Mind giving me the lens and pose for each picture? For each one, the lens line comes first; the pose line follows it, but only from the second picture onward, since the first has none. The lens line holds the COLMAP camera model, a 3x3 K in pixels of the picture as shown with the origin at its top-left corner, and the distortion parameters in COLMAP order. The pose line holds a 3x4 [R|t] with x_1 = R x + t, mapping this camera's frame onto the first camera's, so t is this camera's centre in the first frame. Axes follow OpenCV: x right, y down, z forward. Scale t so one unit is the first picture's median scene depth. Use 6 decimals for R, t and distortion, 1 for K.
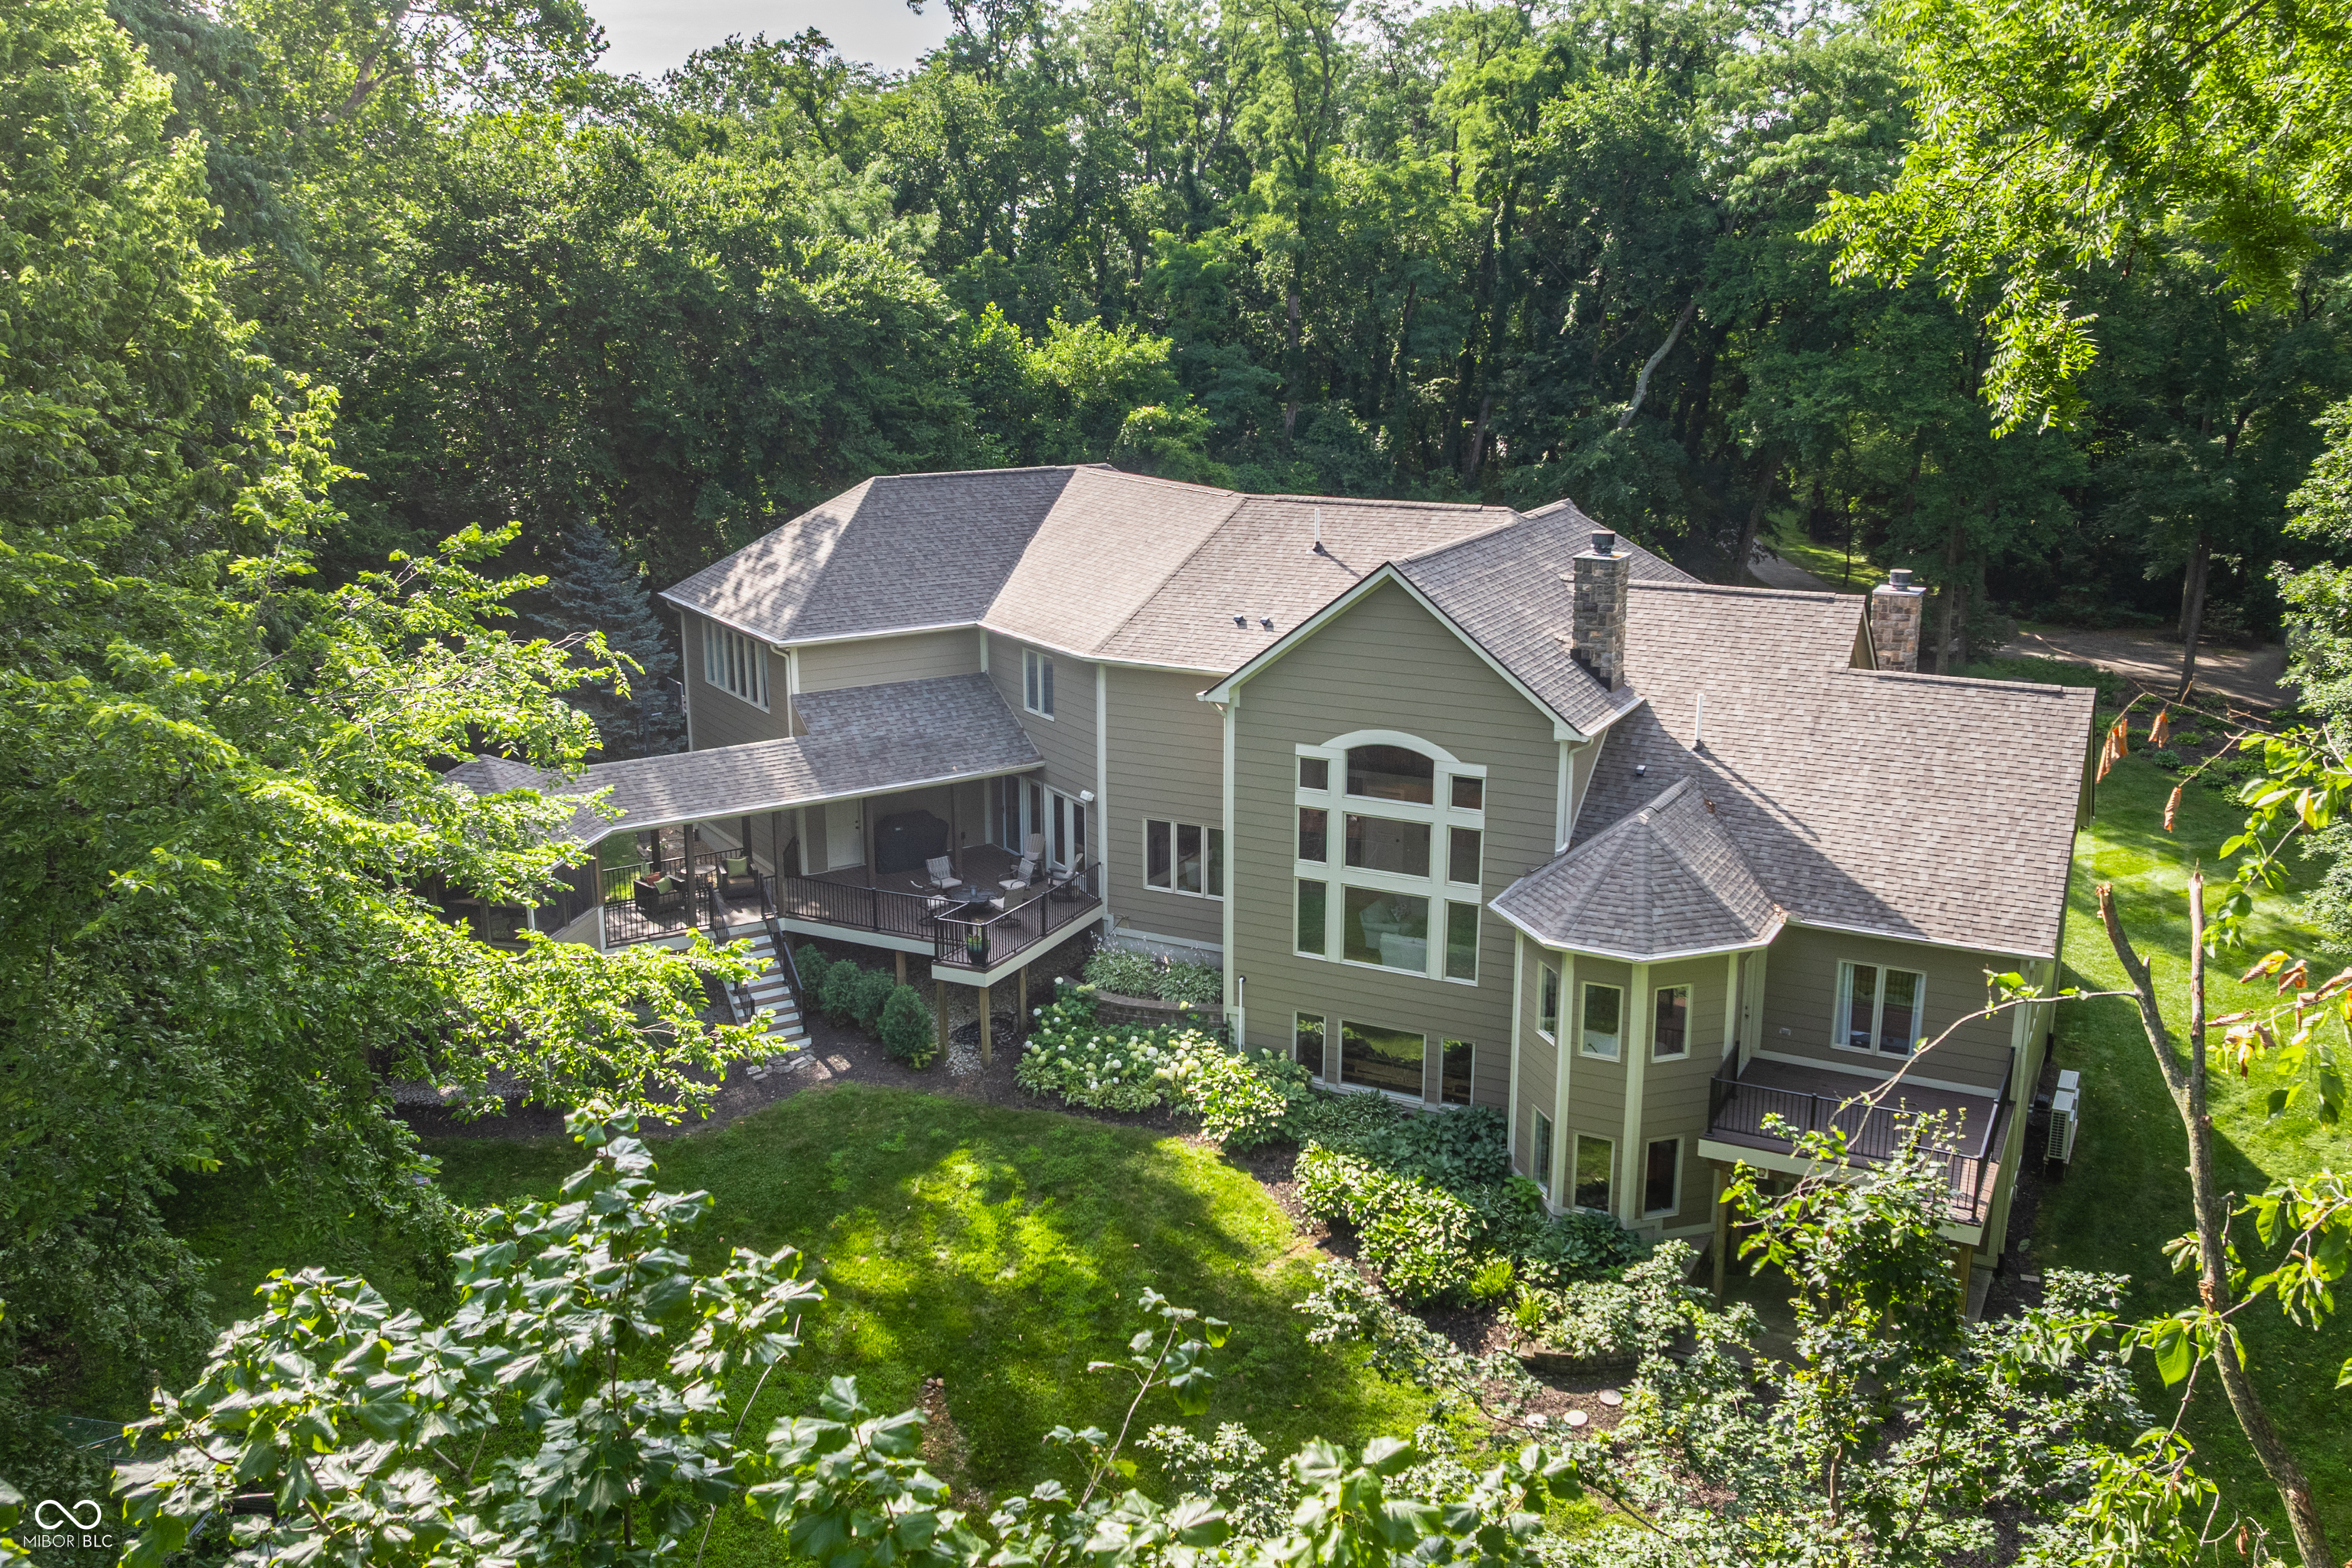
lens RADIAL K [[2036.0, 0, 1189.2], [0, 2036.0, 777.8], [0, 0, 1]] dist [-0.012095, -0.010453]
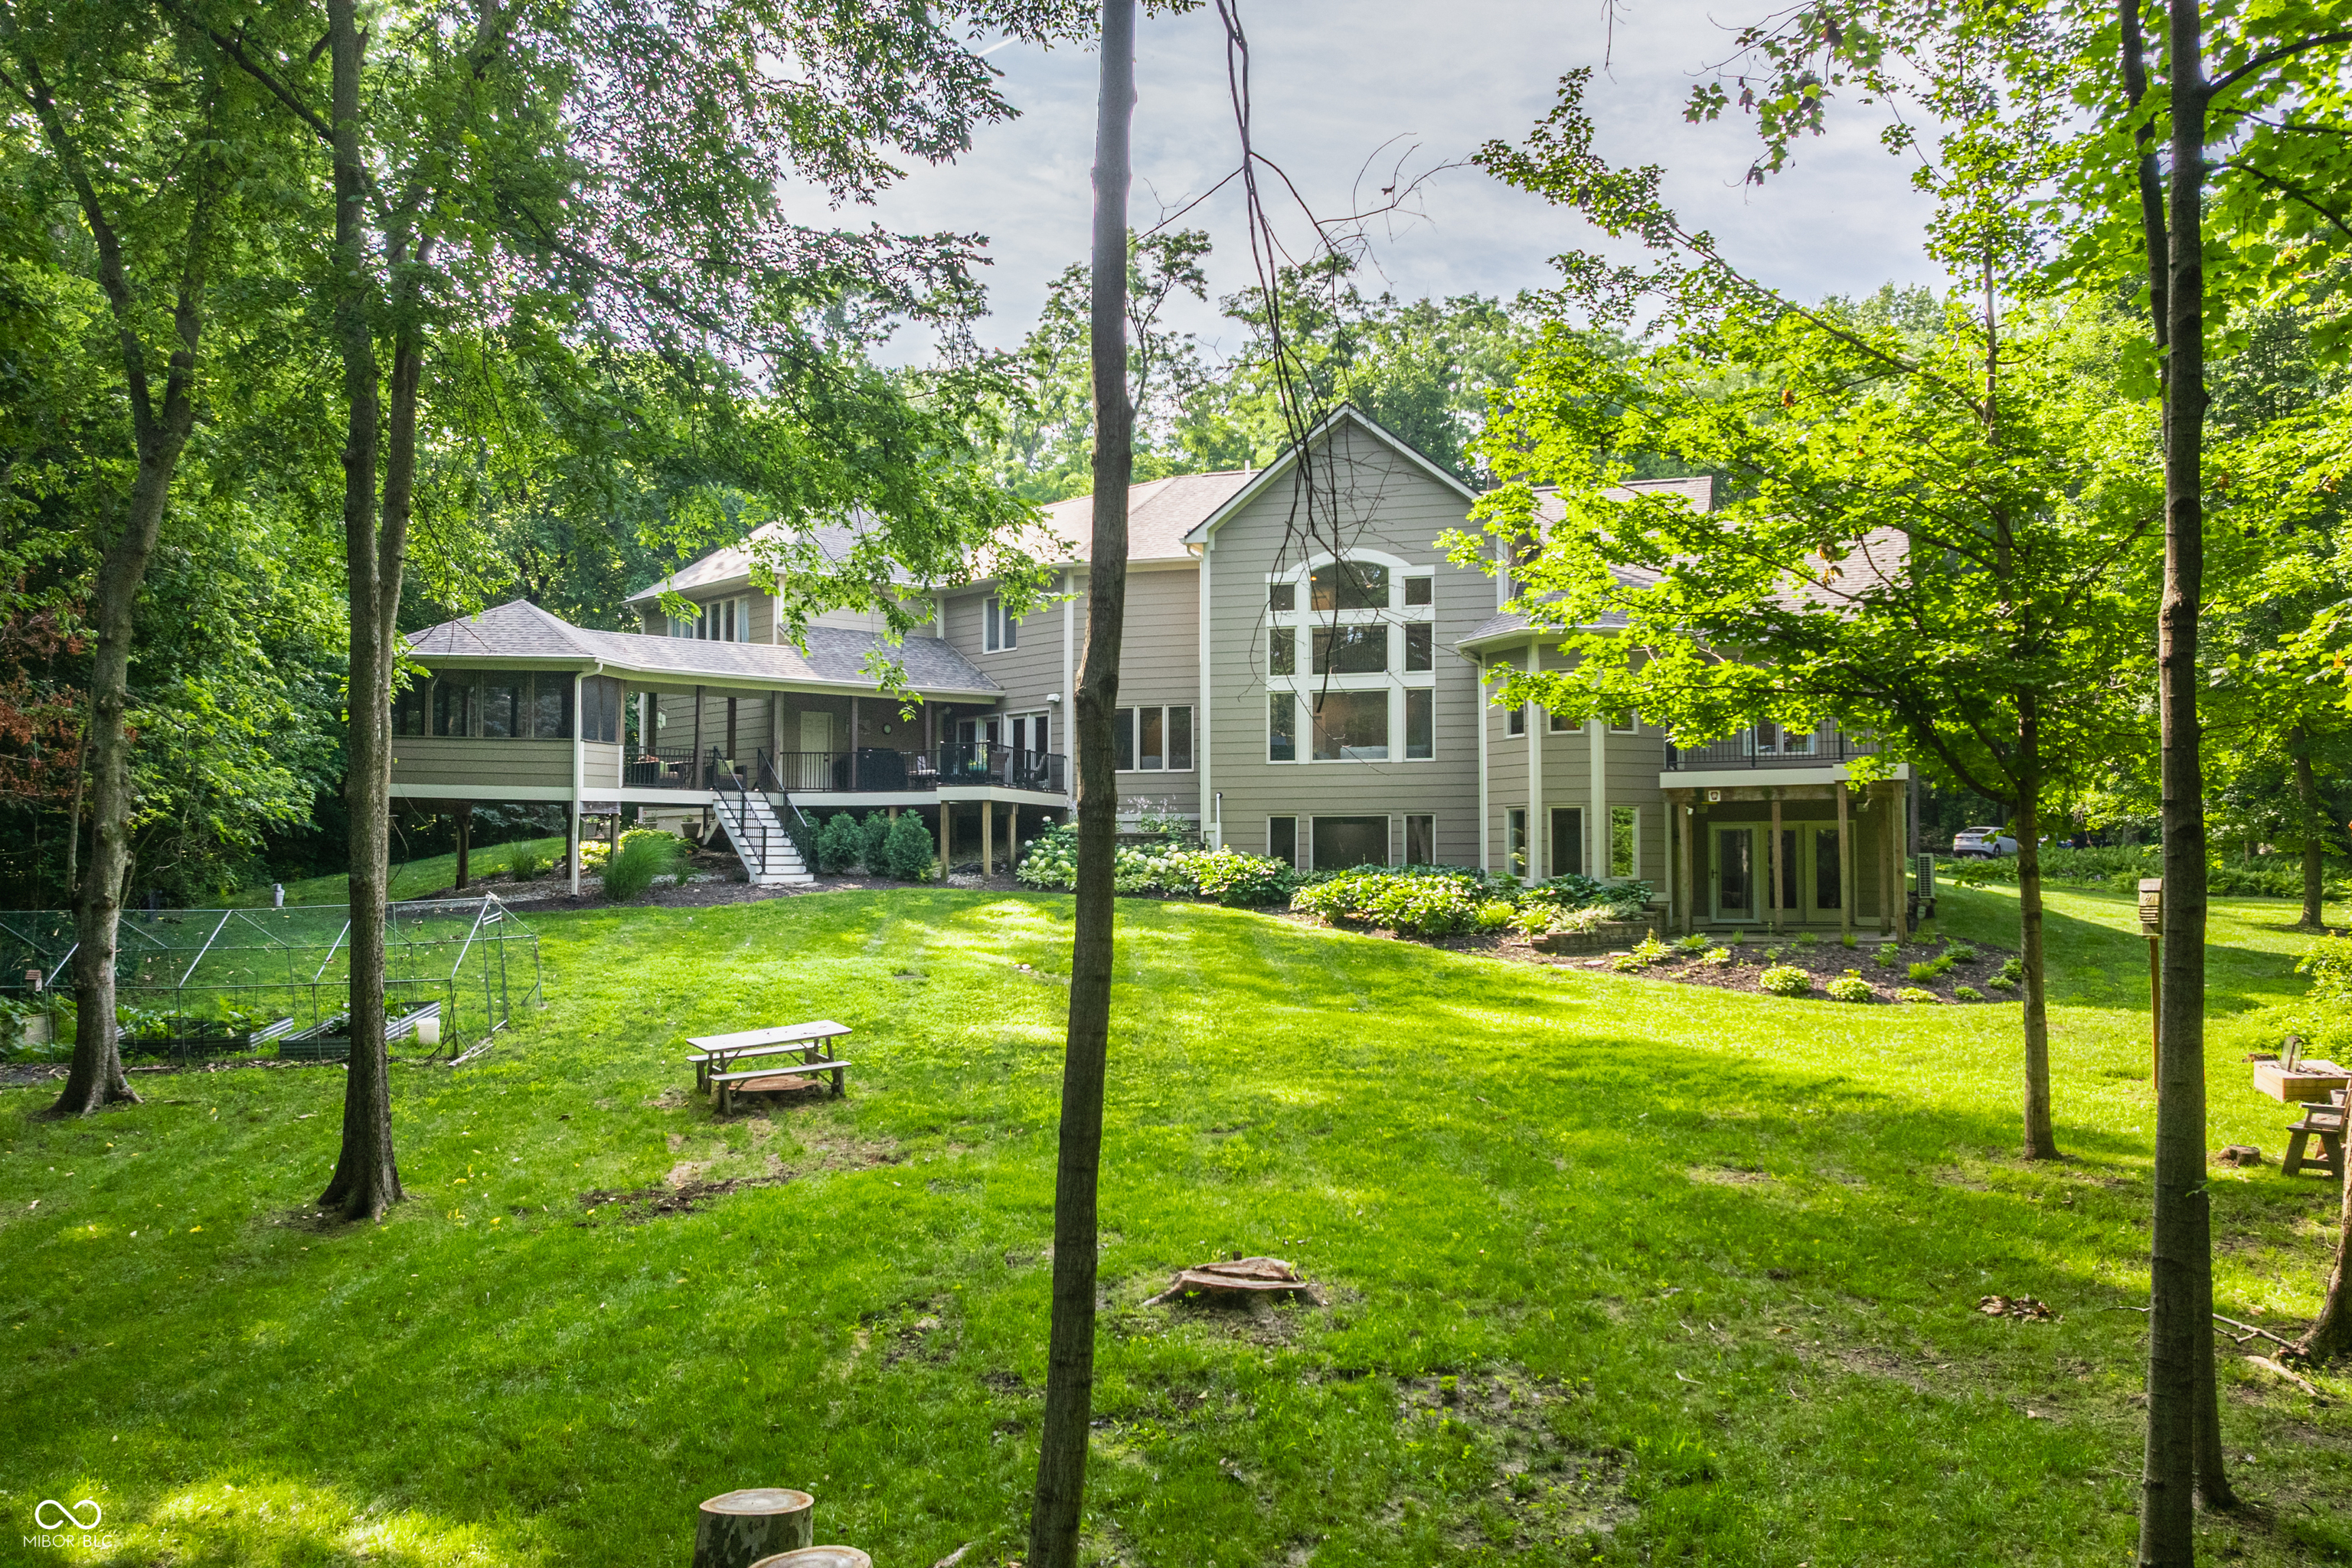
lens RADIAL K [[2067.7, 0, 1176.0], [0, 2067.7, 784.0], [0, 0, 1]] dist [-0.002873, 0.000959]
pose [[0.988207, 0.007517, 0.152937, -0.171428], [0.038199, 0.955112, -0.293772, 0.426504], [-0.148281, 0.296150, 0.943561, -0.073850]]
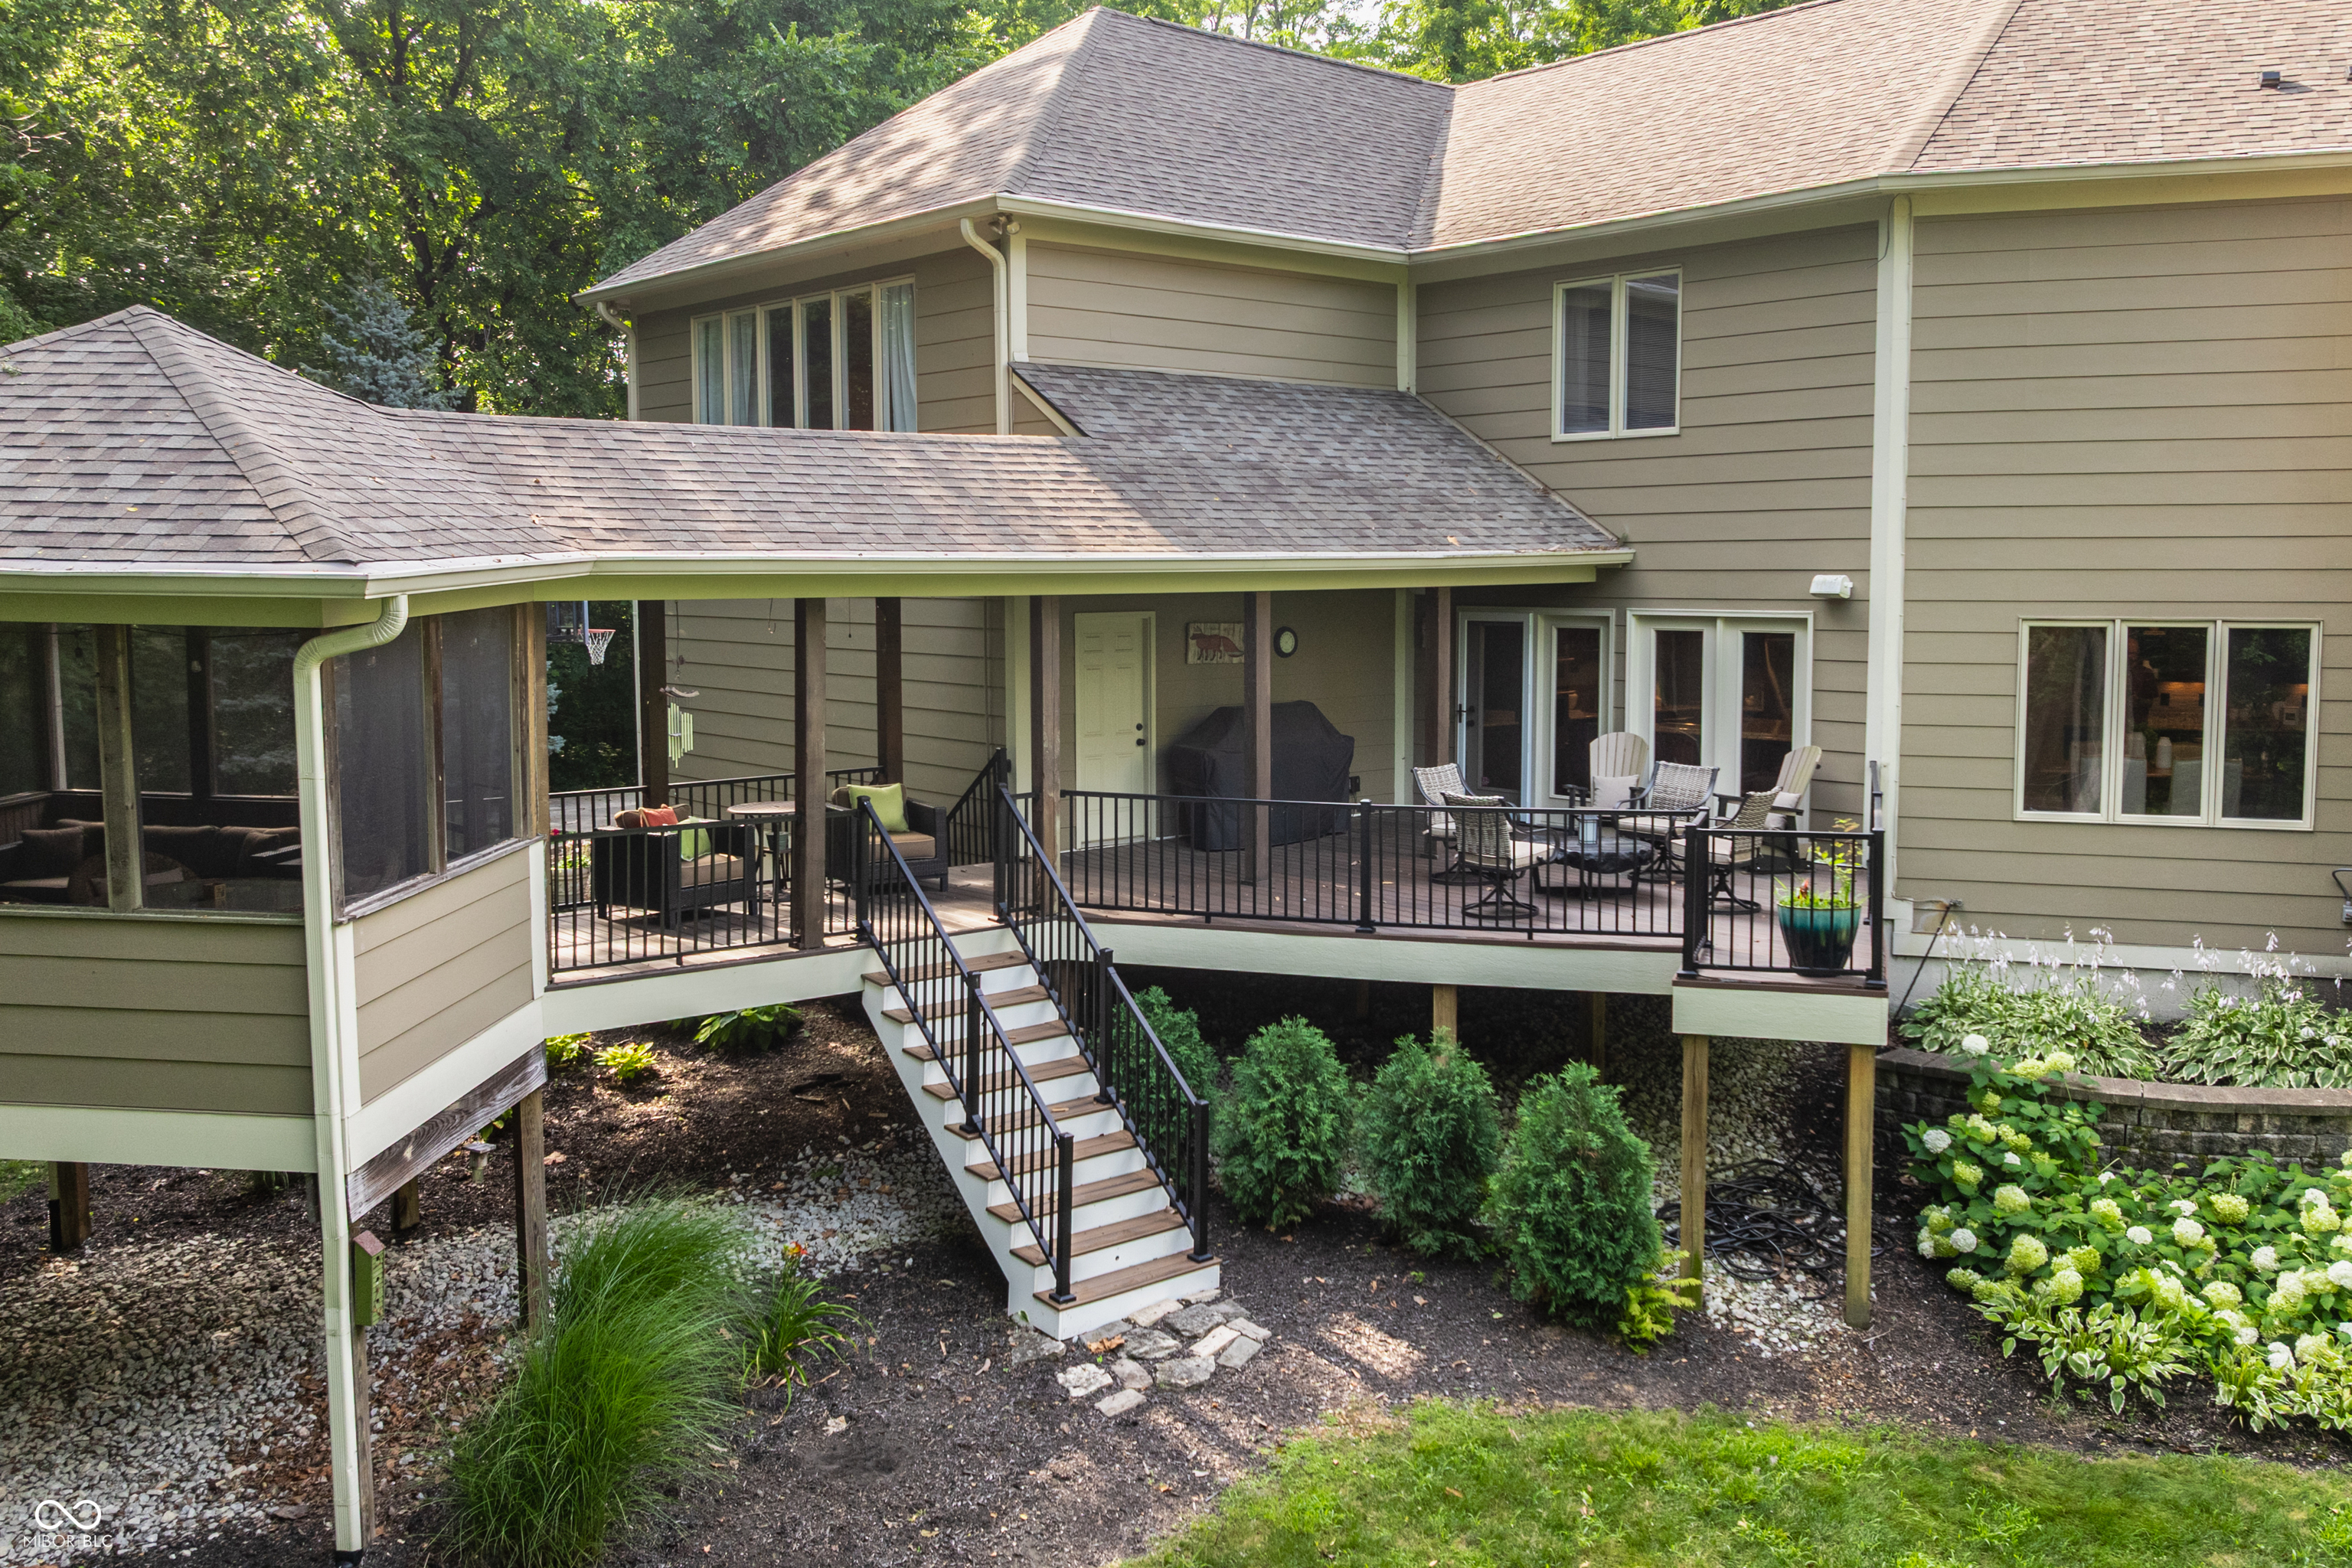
lens RADIAL K [[2036.0, 0, 1189.2], [0, 2036.0, 777.8], [0, 0, 1]] dist [-0.012095, -0.010453]
pose [[0.989565, -0.017386, 0.143036, -0.244163], [0.037971, 0.989069, -0.142478, 0.102189], [-0.138996, 0.146422, 0.979408, 0.711259]]
